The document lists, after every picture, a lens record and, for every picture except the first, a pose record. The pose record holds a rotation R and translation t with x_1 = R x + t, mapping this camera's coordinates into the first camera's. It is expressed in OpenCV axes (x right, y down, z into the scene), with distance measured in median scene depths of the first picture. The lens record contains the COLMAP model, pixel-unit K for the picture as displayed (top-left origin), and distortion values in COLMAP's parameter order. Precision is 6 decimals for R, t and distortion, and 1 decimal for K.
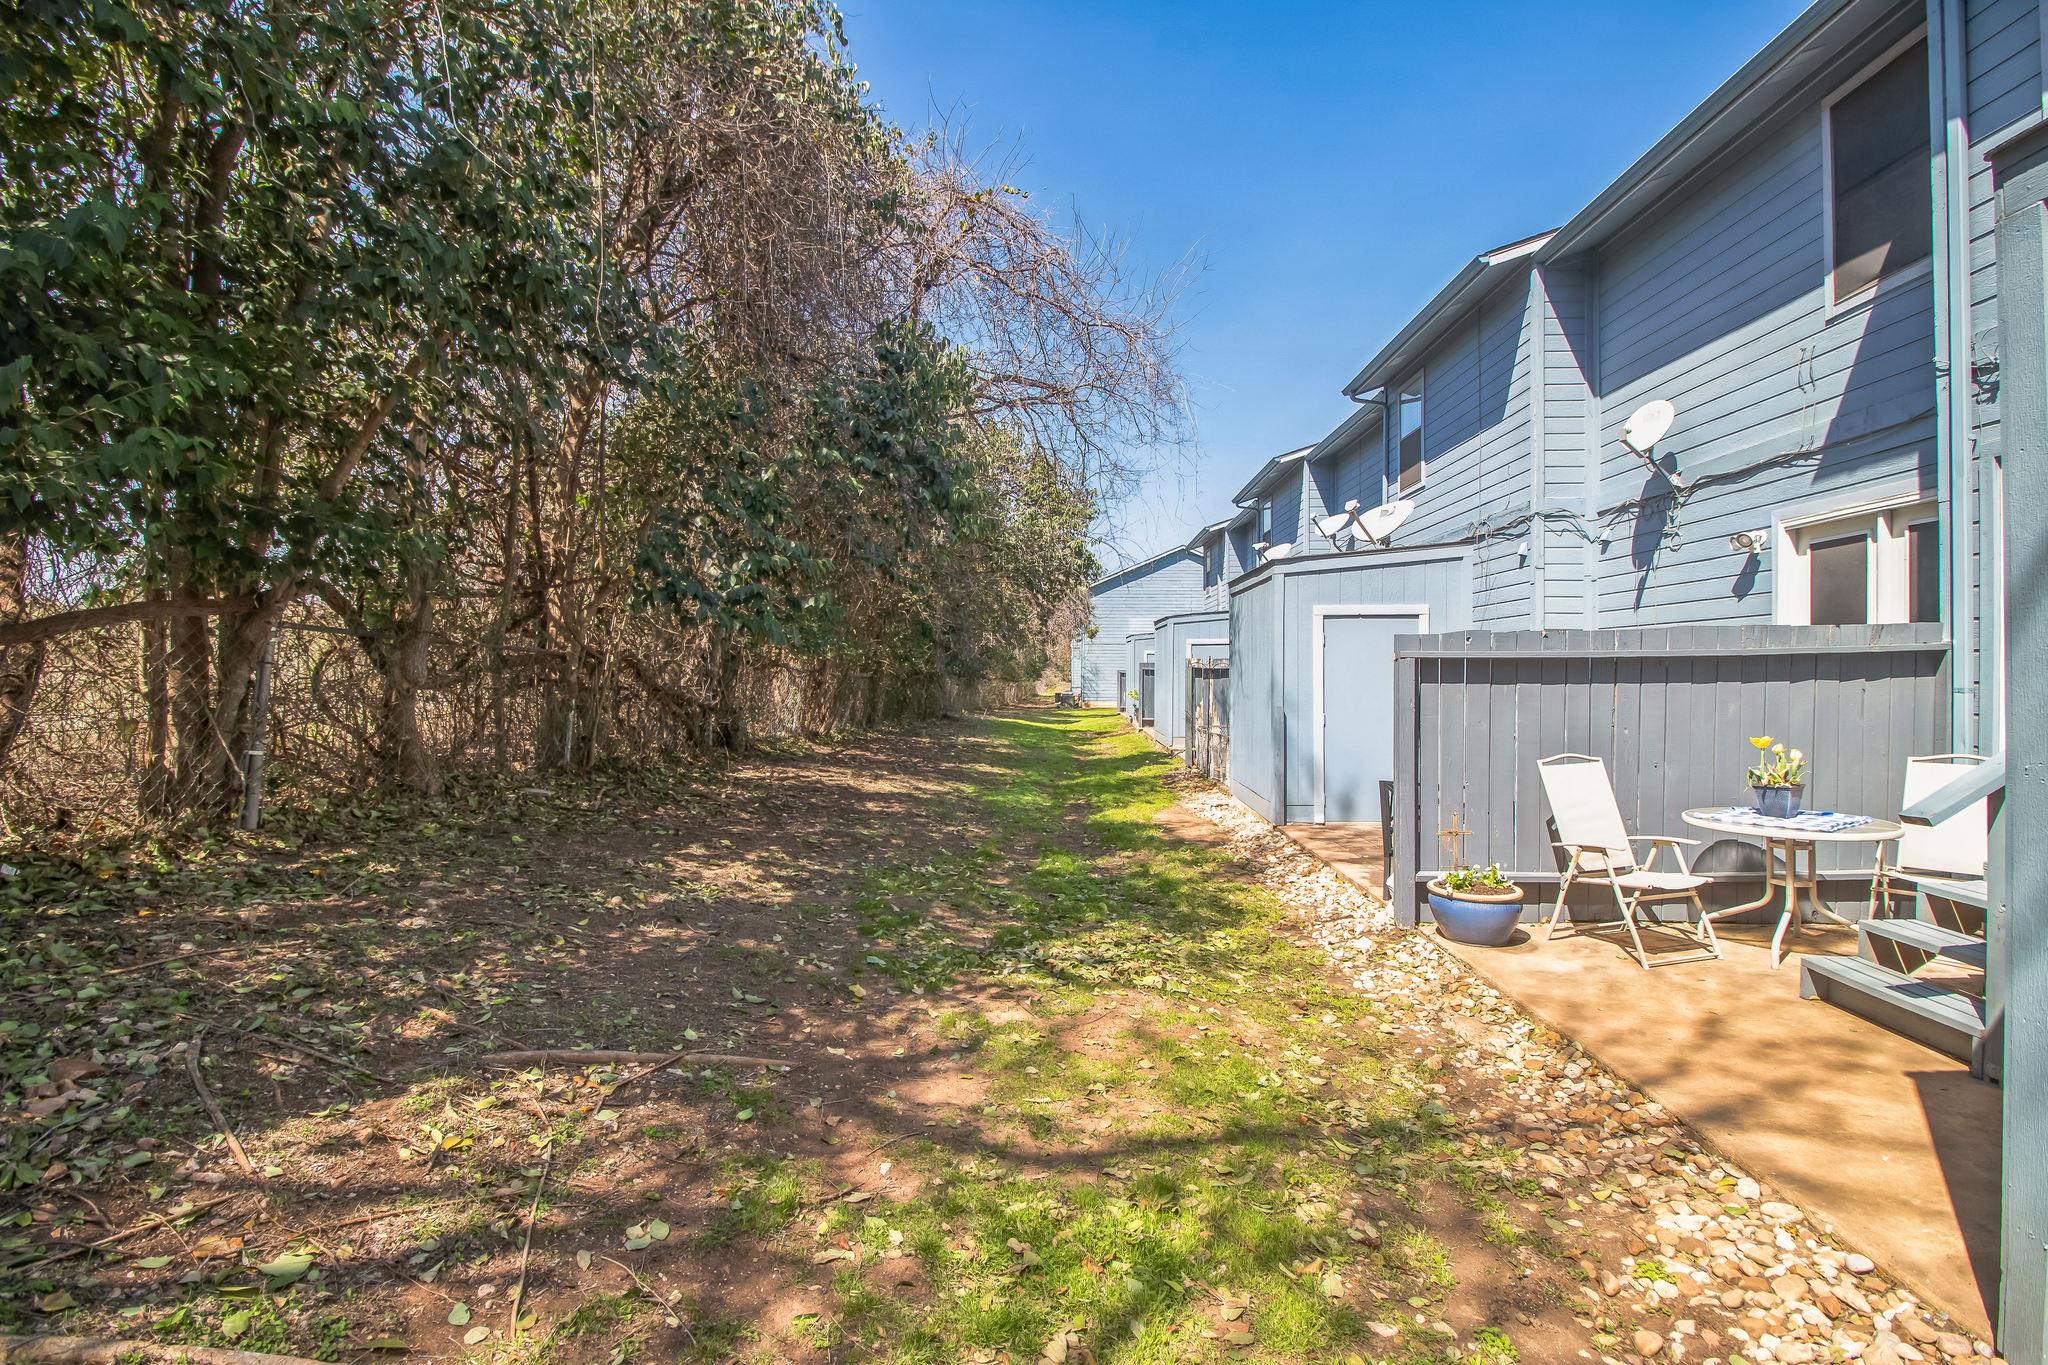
lens RADIAL K [[958.3, 0, 1031.6], [0, 958.3, 679.0], [0, 0, 1]] dist [-0.008765, -0.001598]
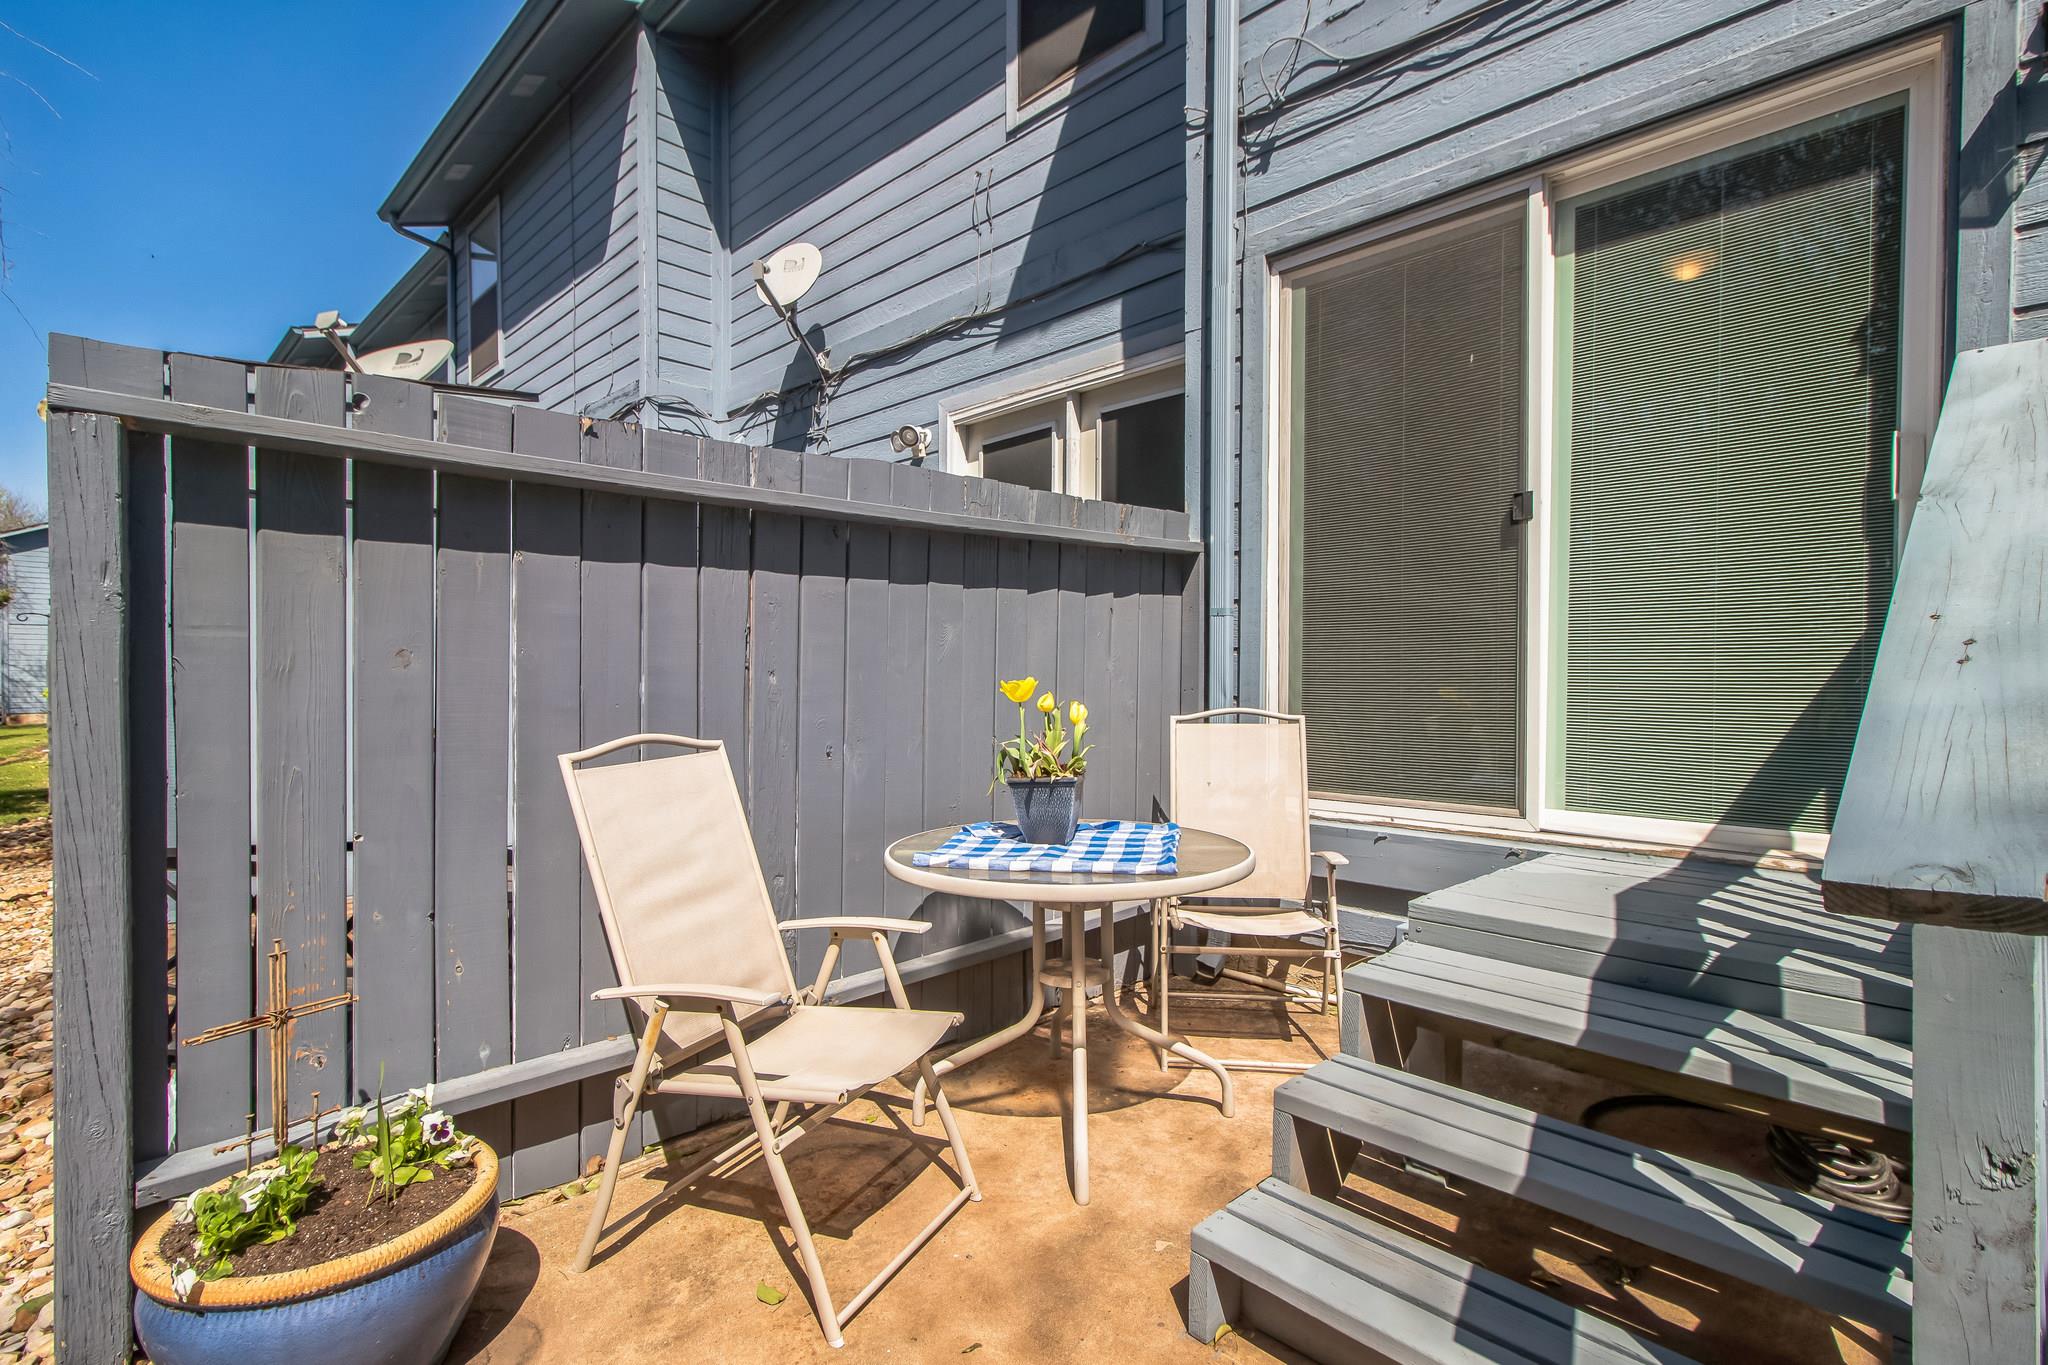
lens RADIAL K [[958.3, 0, 1026.4], [0, 958.3, 685.5], [0, 0, 1]] dist [-0.008765, -0.001598]
pose [[0.674855, -0.006510, 0.737922, 0.296757], [0.003251, 0.999978, 0.005849, 0.044109], [-0.737943, -0.001548, 0.674861, 0.486779]]
